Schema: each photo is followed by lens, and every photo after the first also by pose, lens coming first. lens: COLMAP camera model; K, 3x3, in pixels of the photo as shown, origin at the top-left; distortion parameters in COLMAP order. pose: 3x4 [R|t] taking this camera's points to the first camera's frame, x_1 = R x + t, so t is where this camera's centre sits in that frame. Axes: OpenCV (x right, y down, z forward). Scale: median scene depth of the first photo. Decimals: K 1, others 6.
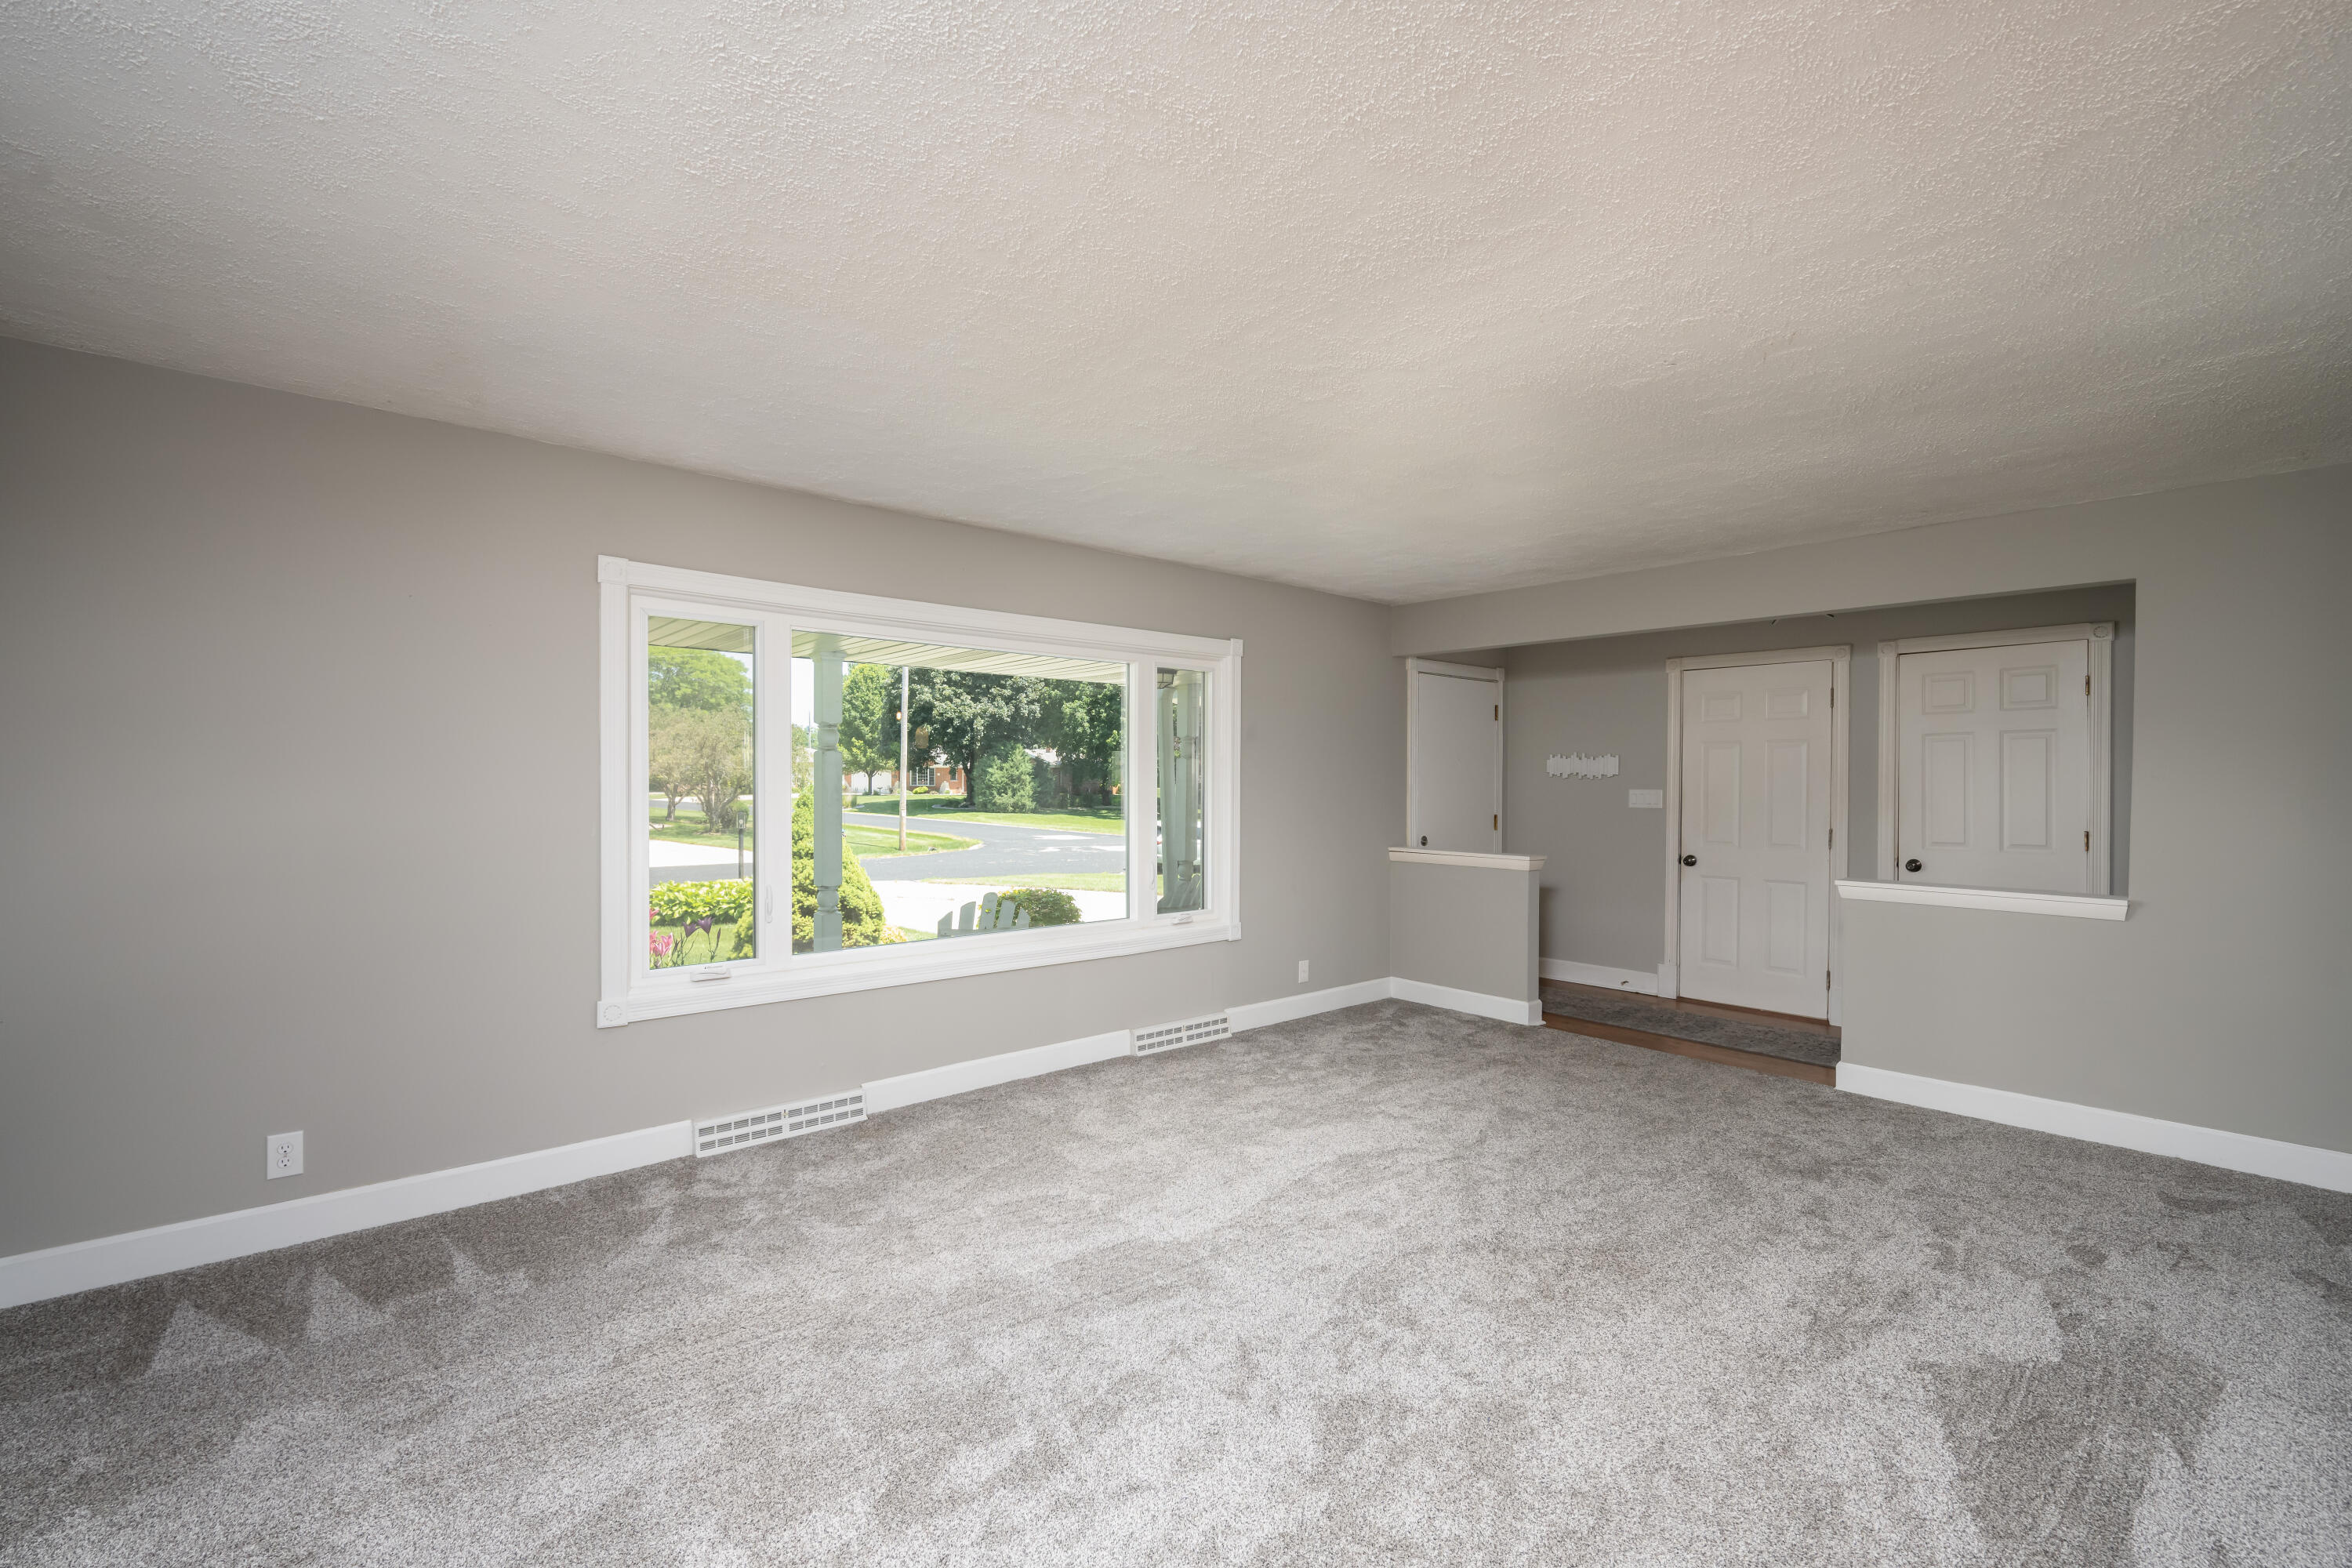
lens RADIAL K [[995.5, 0, 1181.2], [0, 995.5, 794.4], [0, 0, 1]] dist [0.000121, 0.000131]
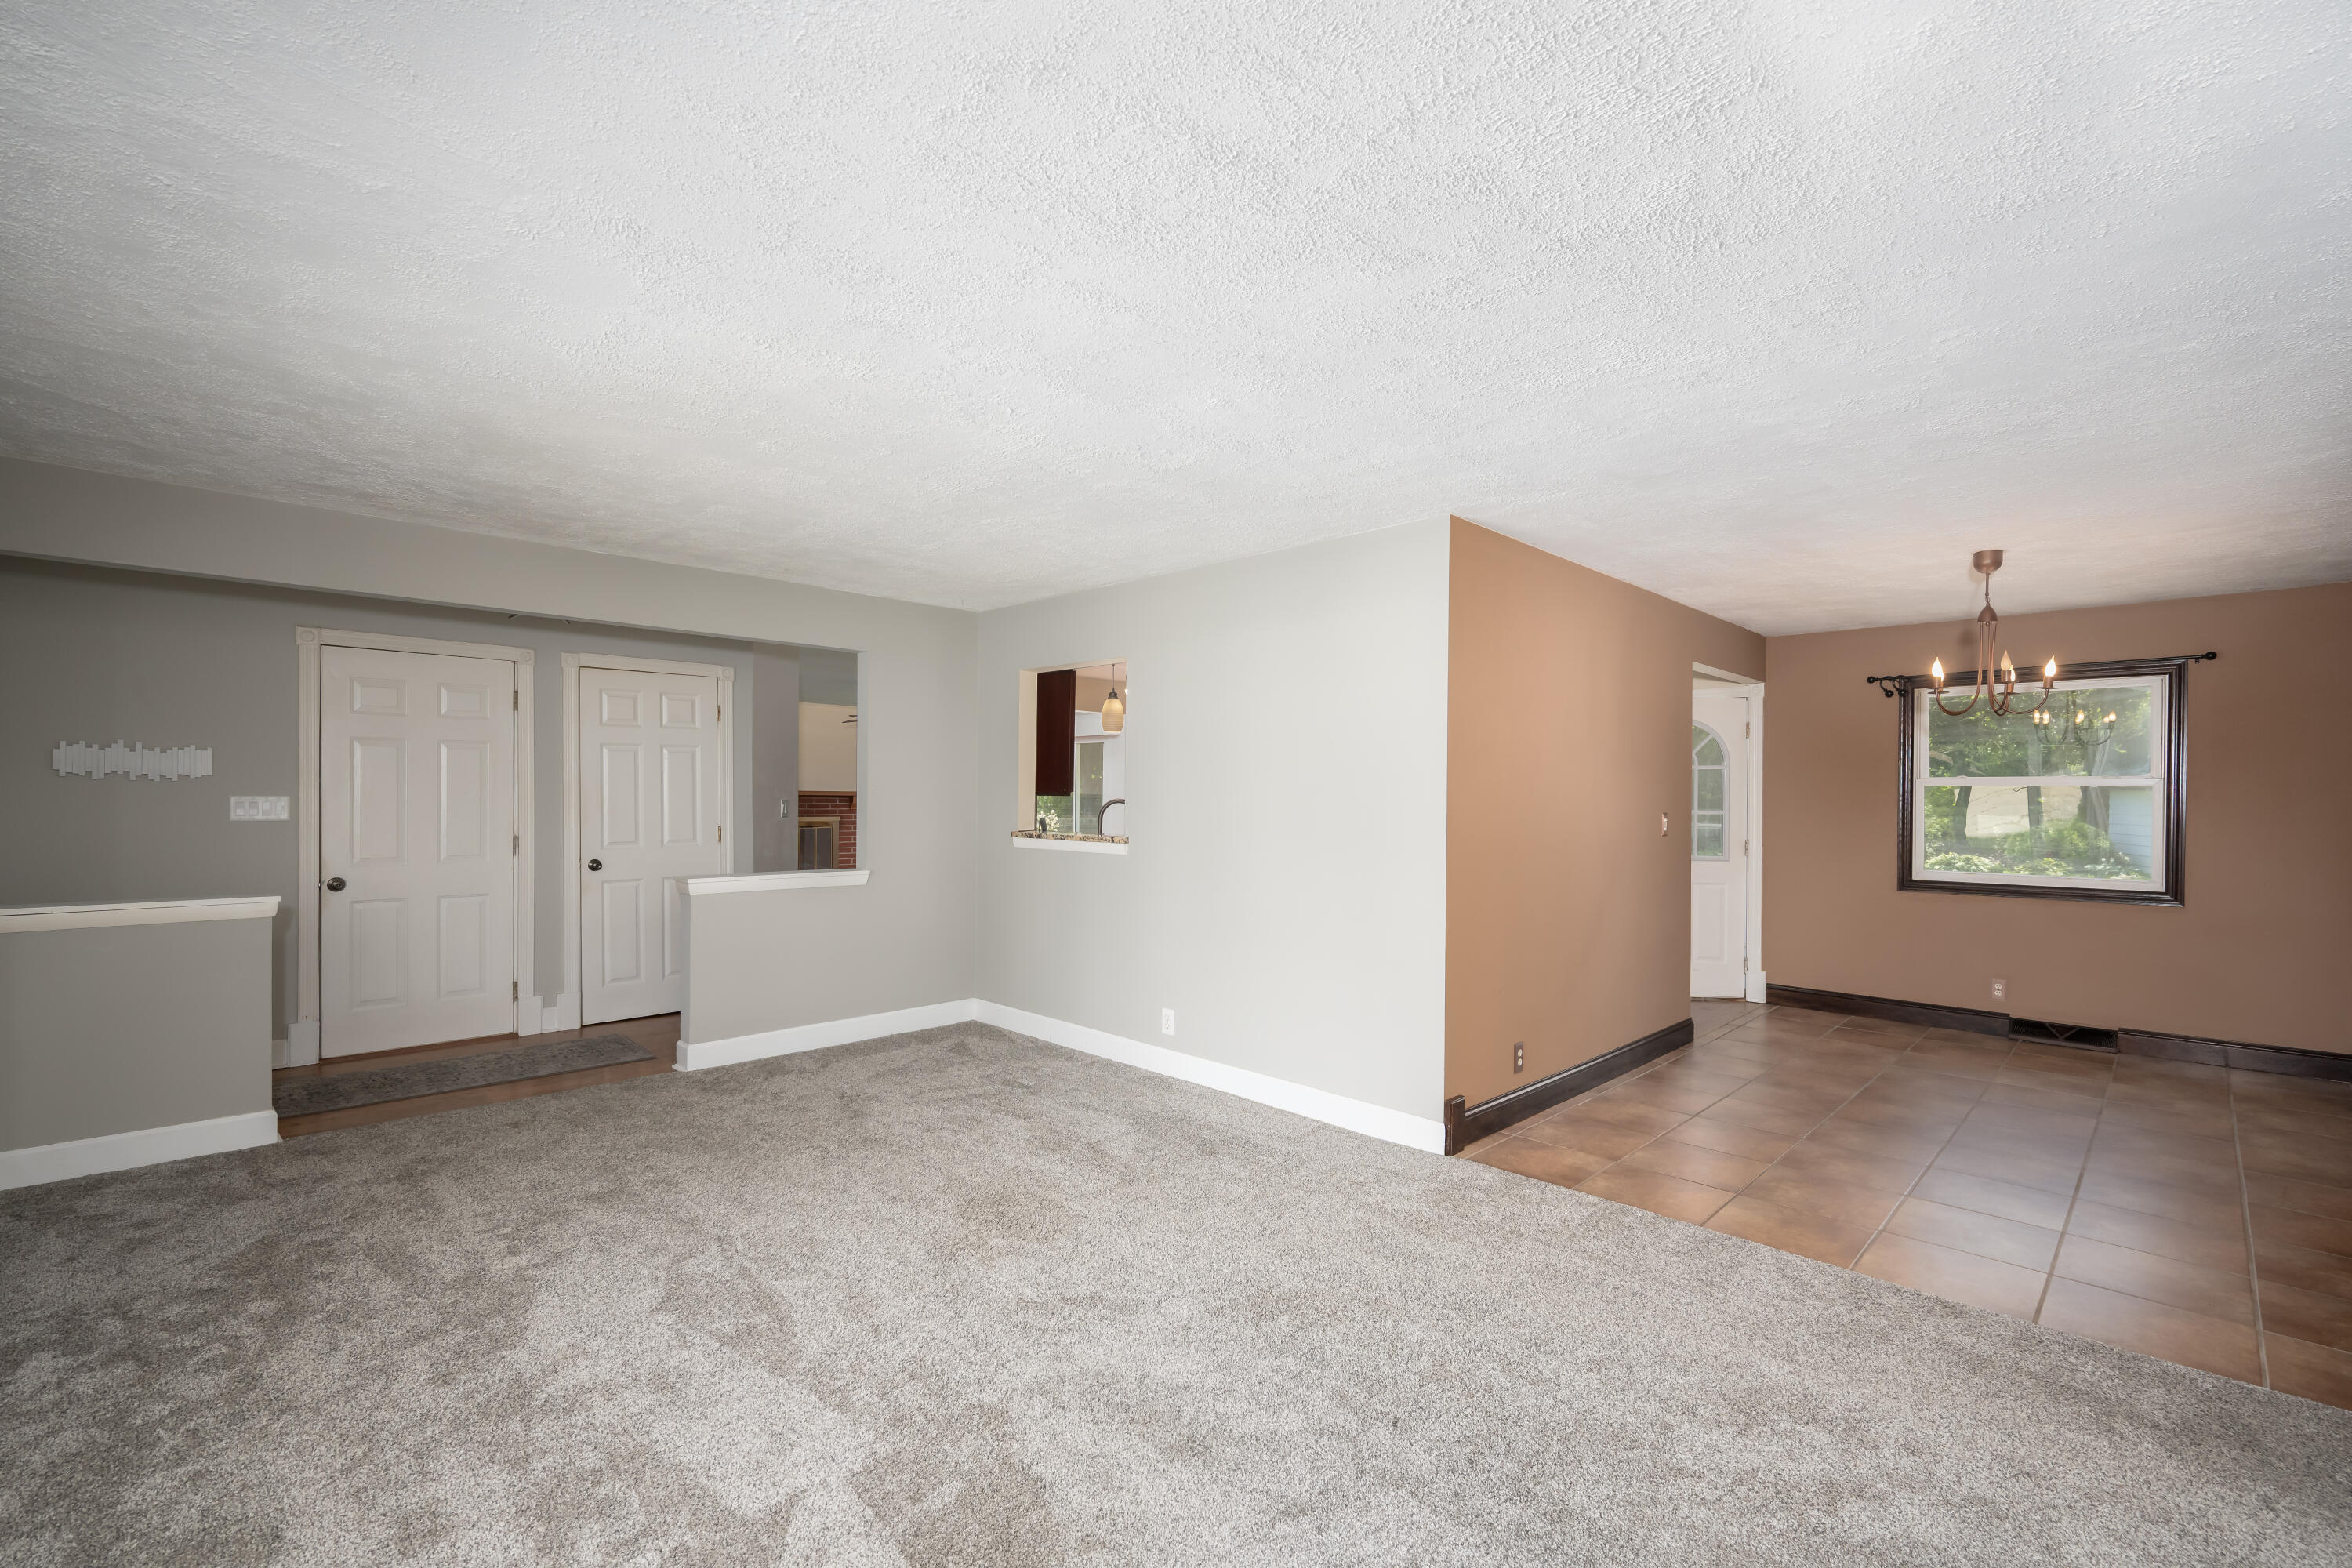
lens RADIAL K [[995.5, 0, 1179.0], [0, 995.5, 796.9], [0, 0, 1]] dist [0.000121, 0.000131]
pose [[-0.045413, -0.008039, 0.998936, -0.451835], [0.005849, 0.999948, 0.008313, -0.009027], [-0.998951, 0.006221, -0.045364, 0.514209]]
